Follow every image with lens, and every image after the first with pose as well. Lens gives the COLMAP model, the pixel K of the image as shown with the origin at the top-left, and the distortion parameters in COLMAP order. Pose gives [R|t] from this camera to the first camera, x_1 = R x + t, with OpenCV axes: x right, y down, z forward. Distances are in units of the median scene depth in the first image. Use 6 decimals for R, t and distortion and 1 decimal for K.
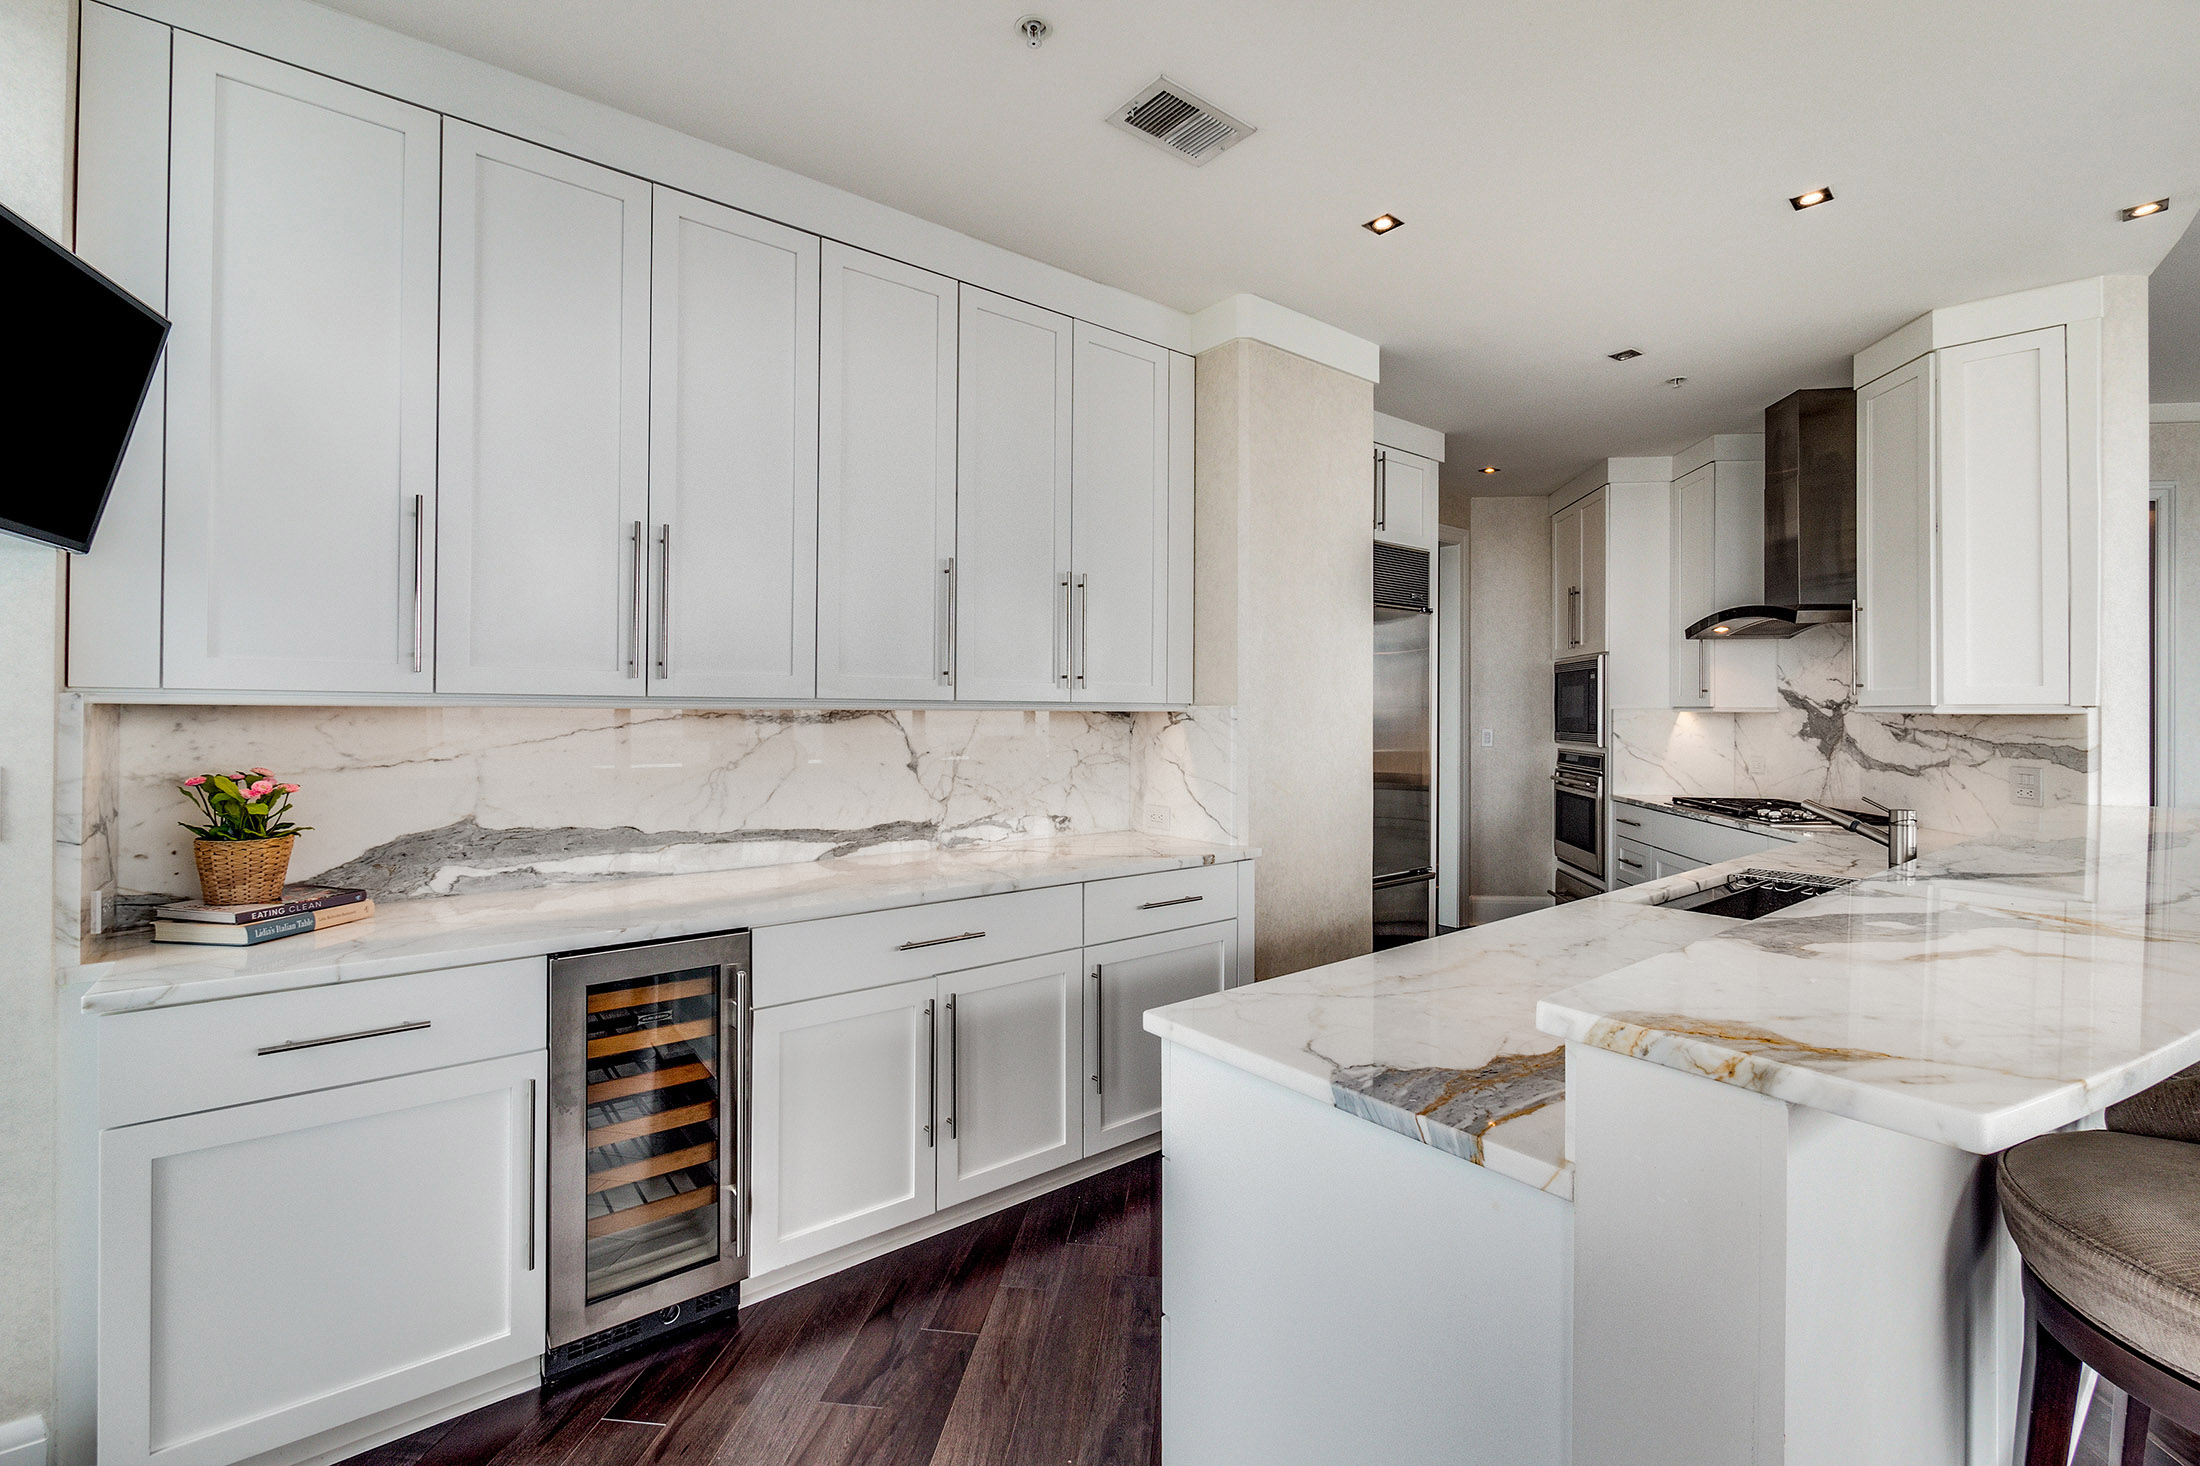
lens RADIAL K [[964.5, 0, 1116.5], [0, 964.5, 707.4], [0, 0, 1]] dist [-0.006264, 0.000810]
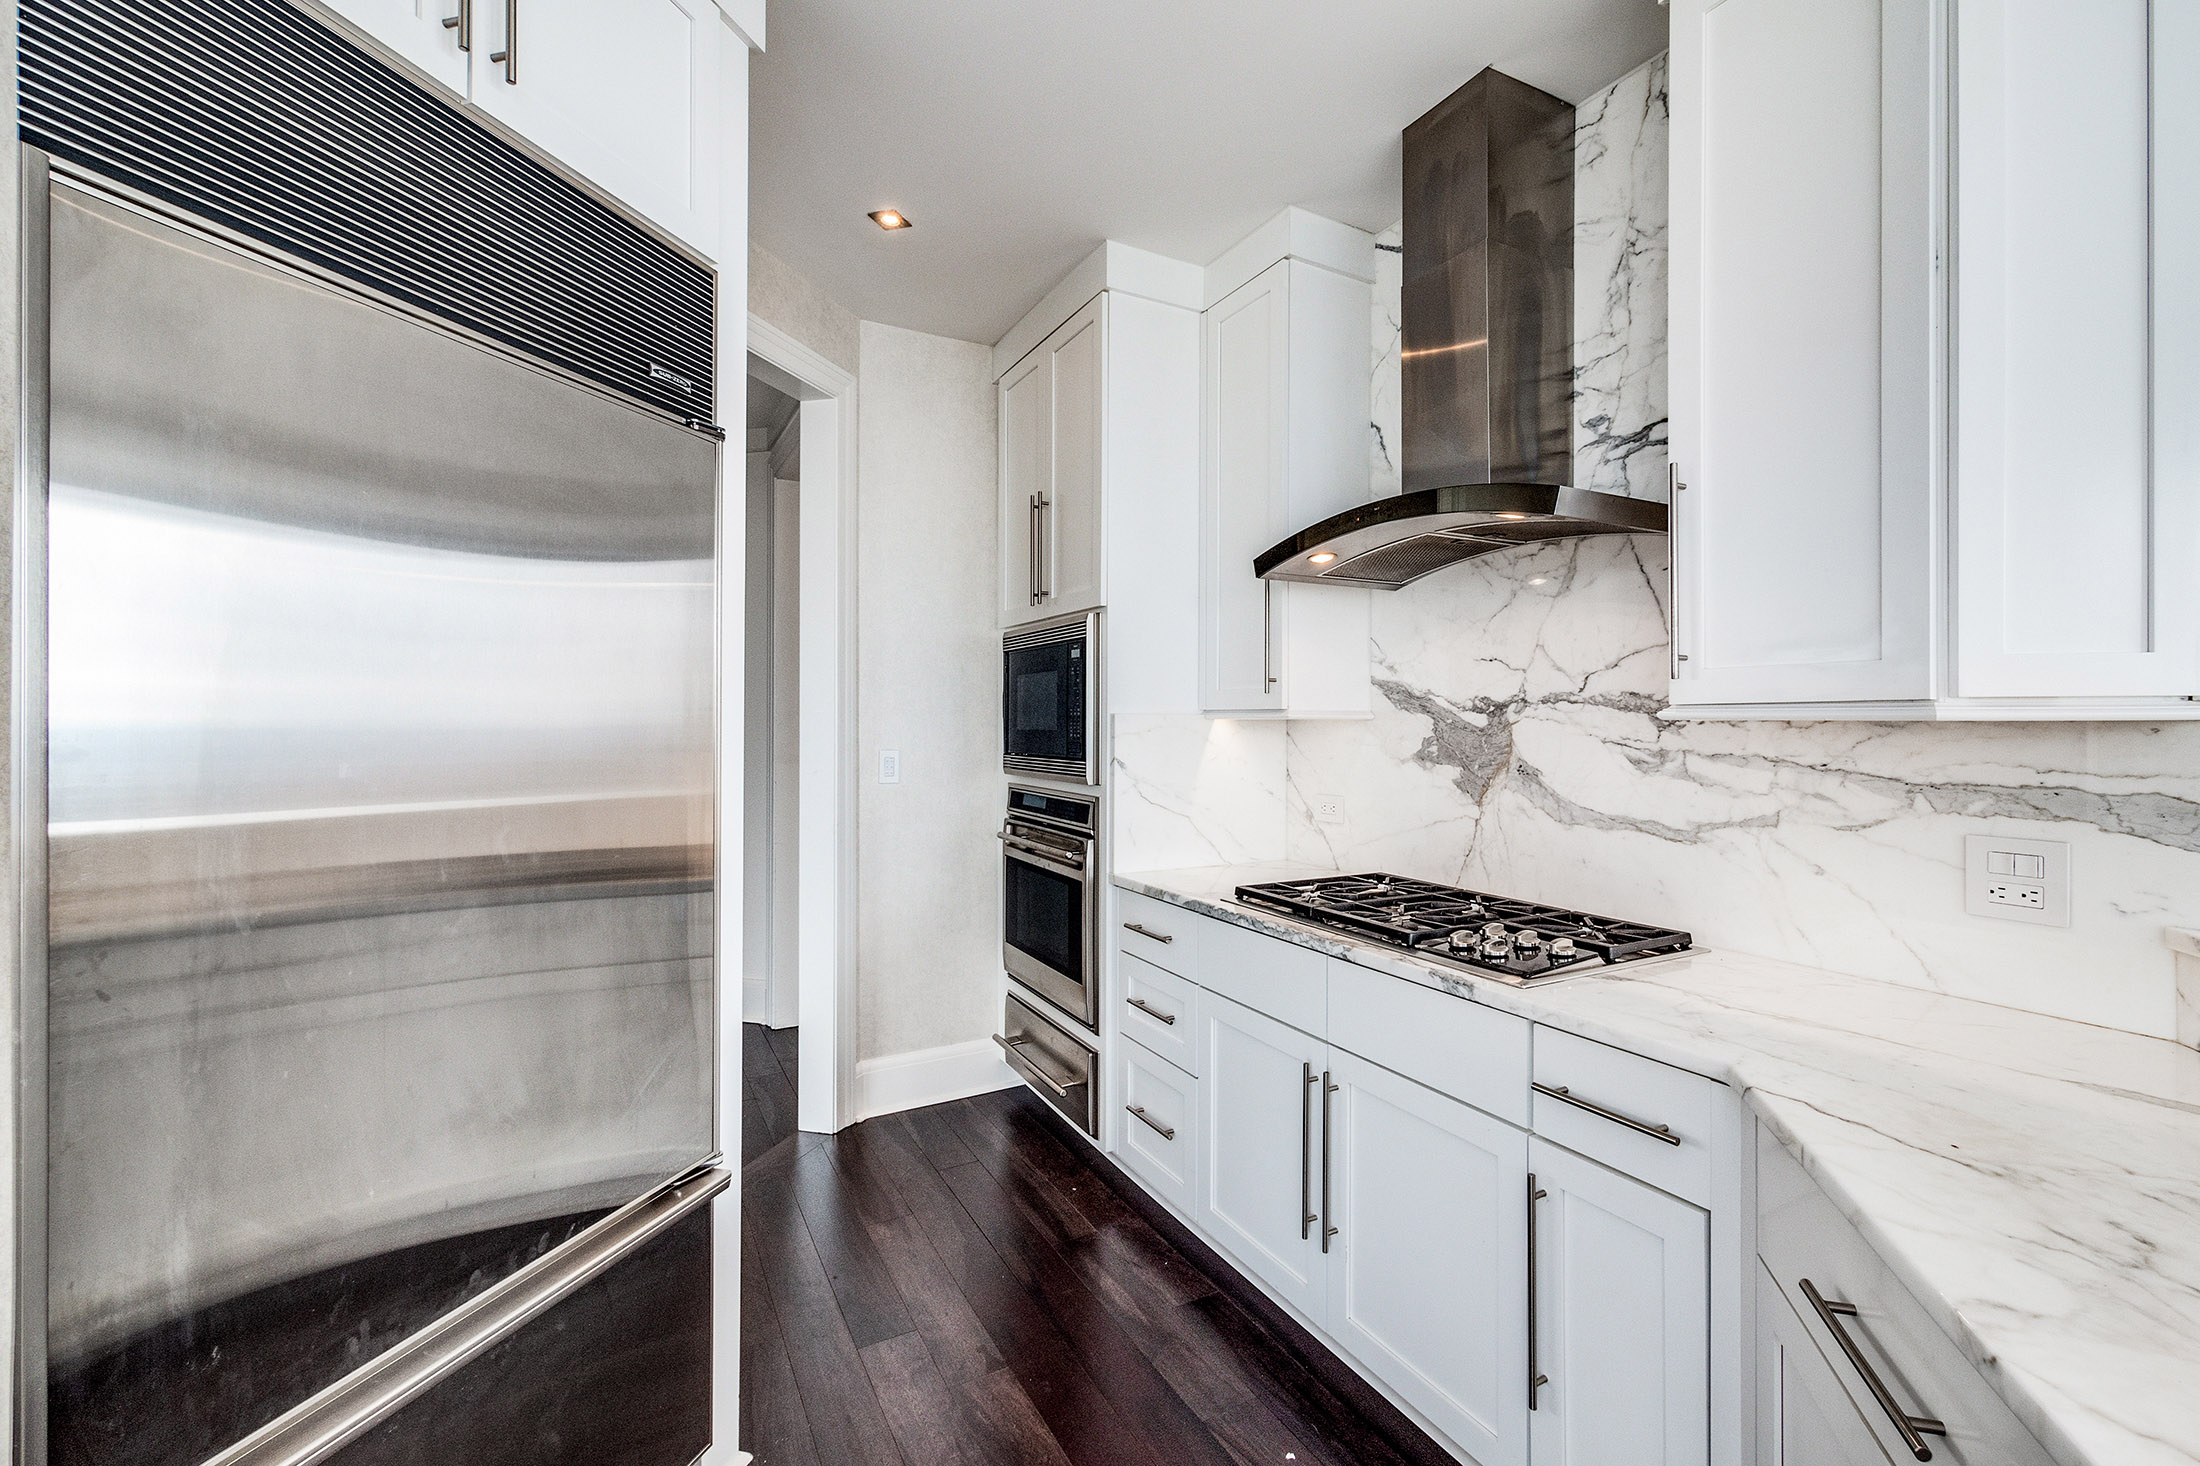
lens RADIAL K [[964.5, 0, 1158.6], [0, 964.5, 721.5], [0, 0, 1]] dist [-0.006264, 0.000810]
pose [[0.812100, -0.000817, 0.583518, 0.287084], [-0.001253, 0.999994, 0.003145, 0.005379], [-0.583517, -0.003285, 0.812094, 0.706037]]
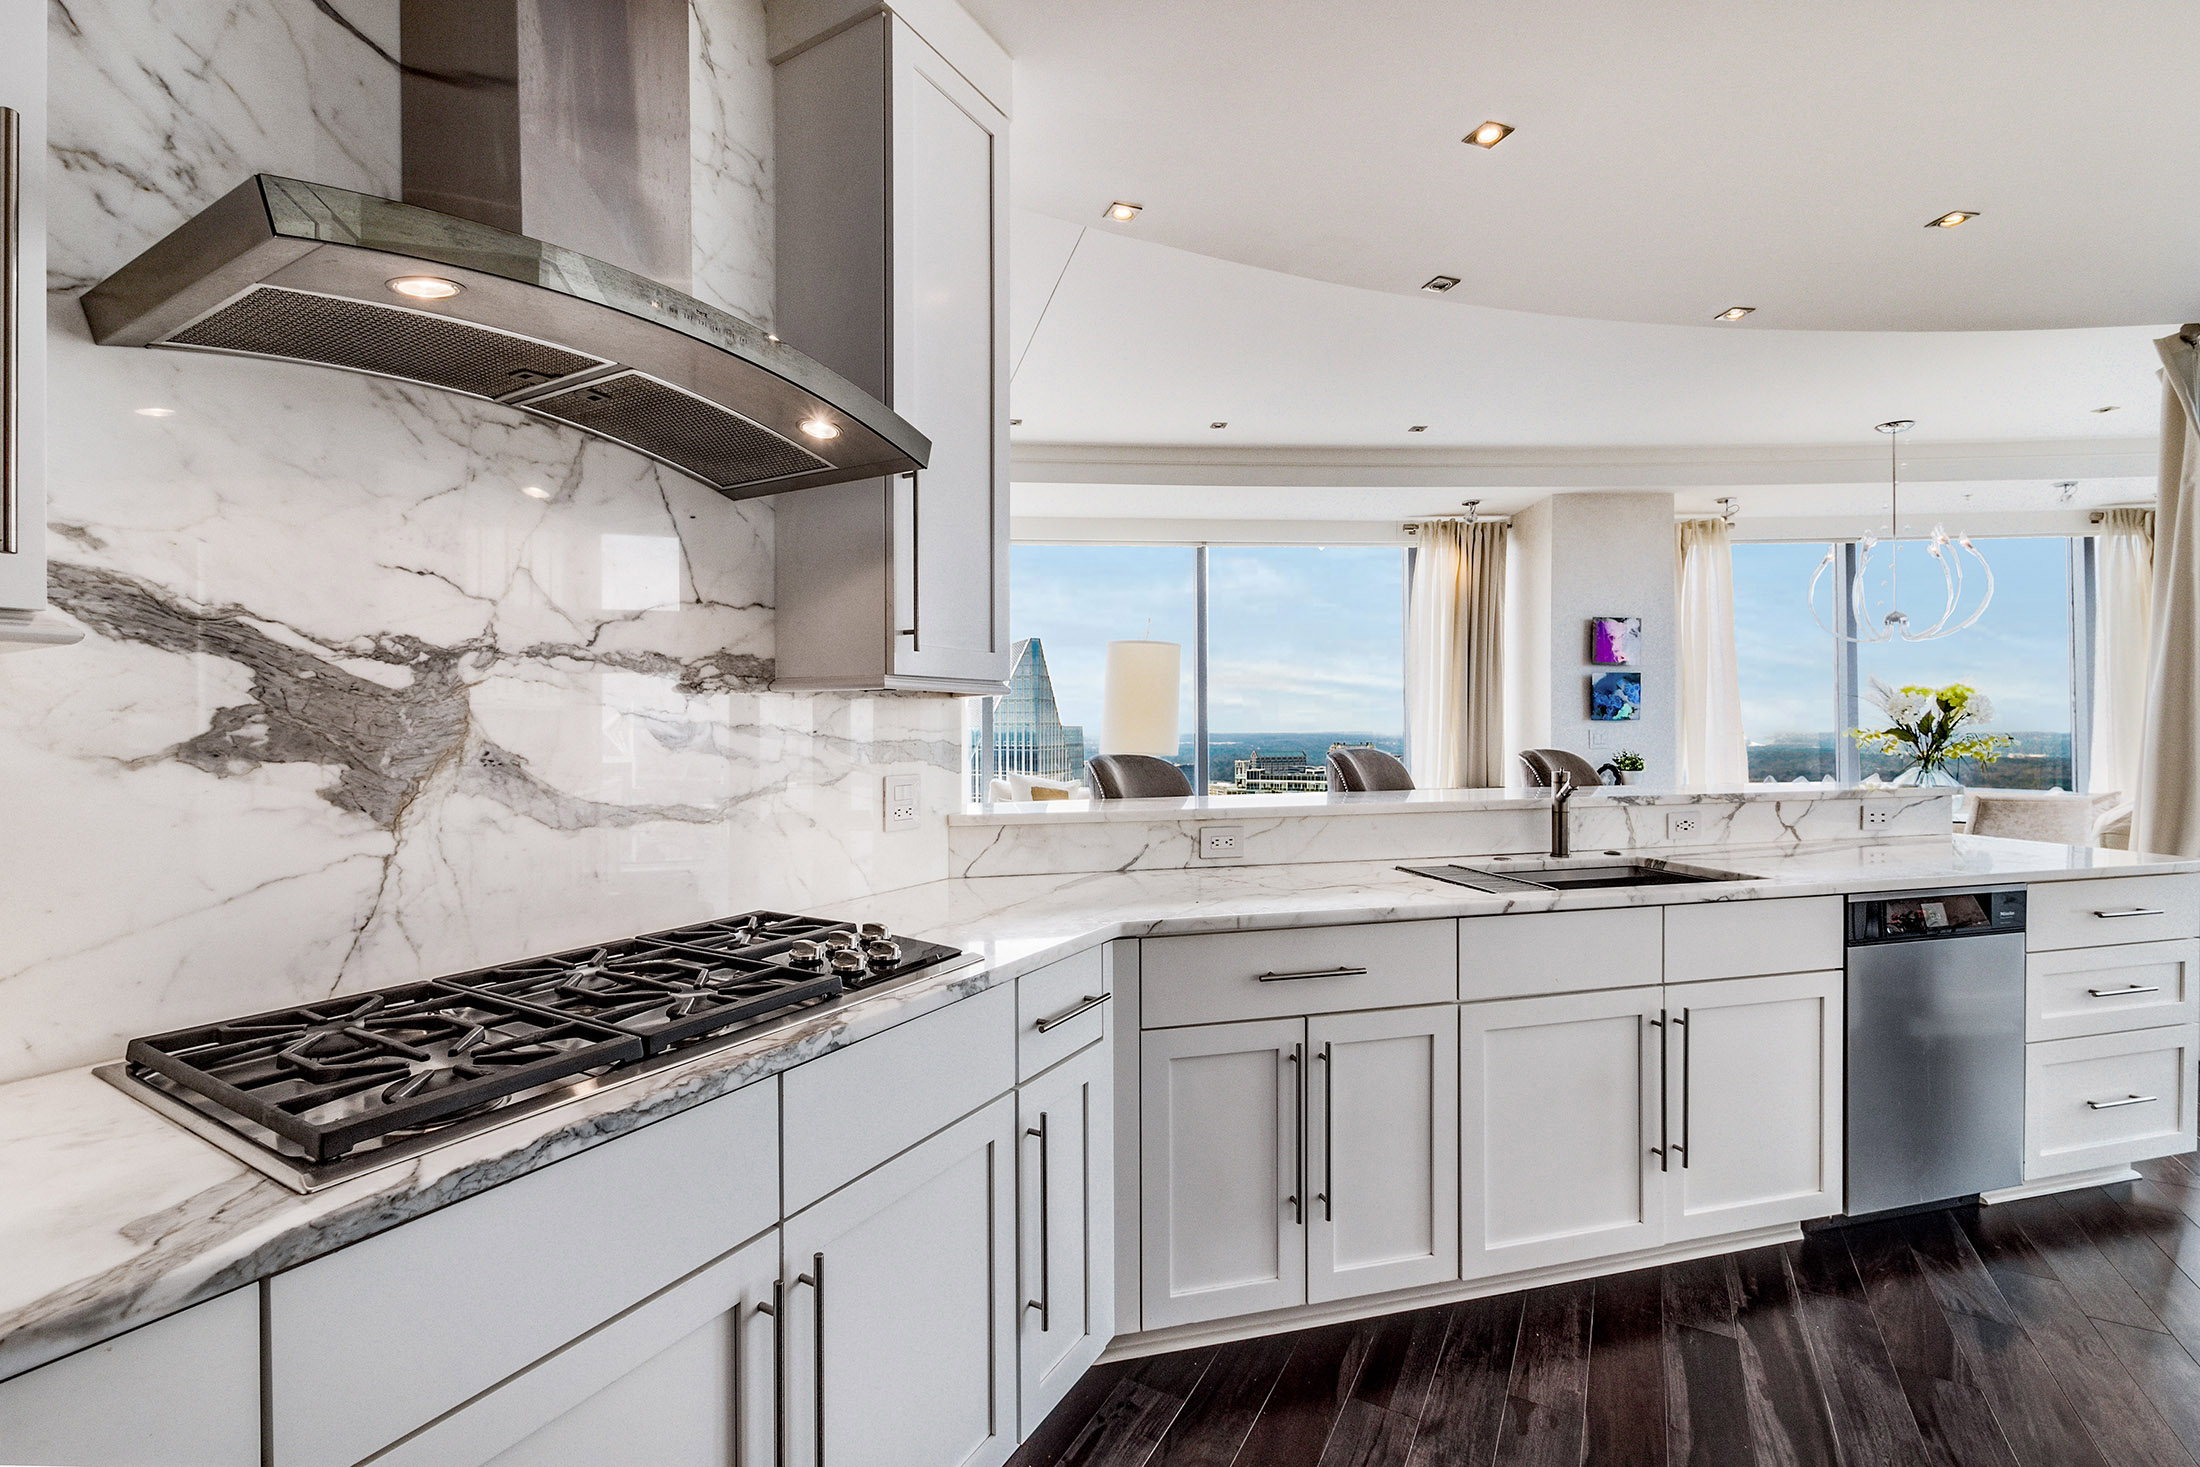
lens RADIAL K [[964.5, 0, 1104.5], [0, 964.5, 726.1], [0, 0, 1]] dist [-0.006264, 0.000810]
pose [[-0.917769, -0.003880, 0.397095, 0.441819], [-0.004657, 0.999989, -0.000993, 0.022569], [-0.397086, -0.002760, -0.917777, 1.280649]]
